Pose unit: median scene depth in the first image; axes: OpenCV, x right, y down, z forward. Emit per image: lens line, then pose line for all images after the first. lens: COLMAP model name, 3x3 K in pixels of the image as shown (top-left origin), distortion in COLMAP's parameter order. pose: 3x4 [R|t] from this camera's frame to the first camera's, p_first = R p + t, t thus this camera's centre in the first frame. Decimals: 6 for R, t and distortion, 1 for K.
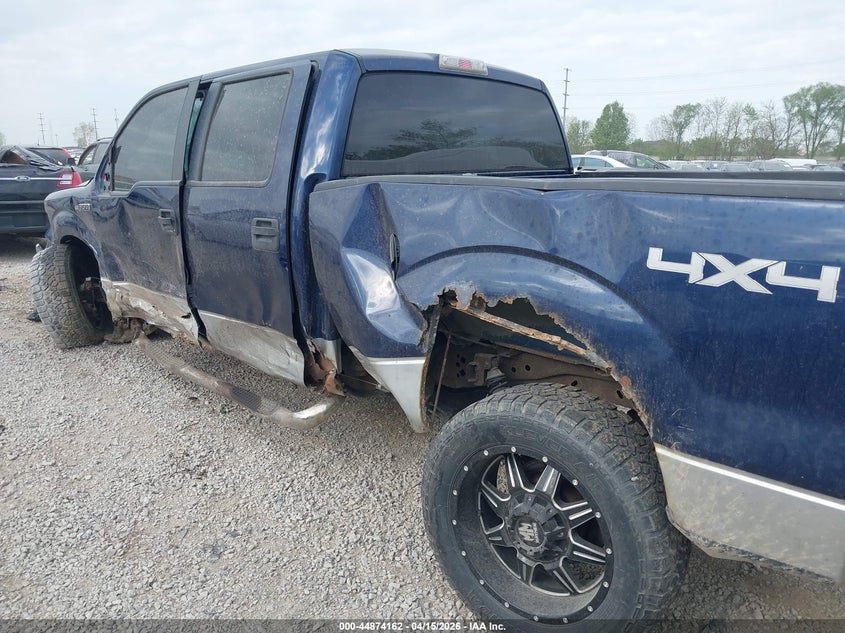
lens RADIAL K [[666.5, 0, 422.5], [0, 666.5, 316.5], [0, 0, 1]] dist [0.062693, -0.060897]
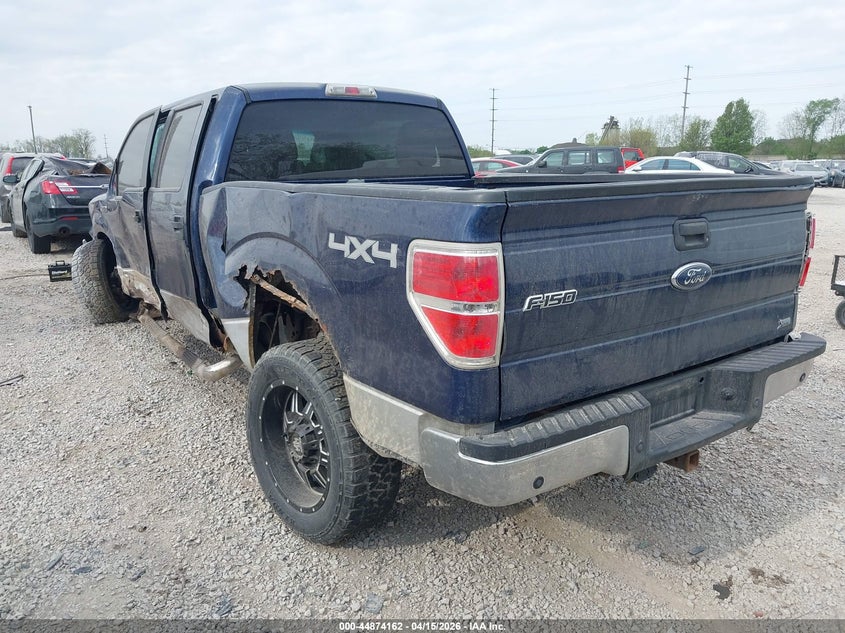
lens RADIAL K [[666.5, 0, 422.5], [0, 666.5, 316.5], [0, 0, 1]] dist [0.062693, -0.060897]
pose [[0.986377, 0.023025, -0.162883, 0.441900], [-0.024095, 0.999699, -0.004596, 0.044196], [0.162729, 0.008458, 0.986635, -0.210605]]
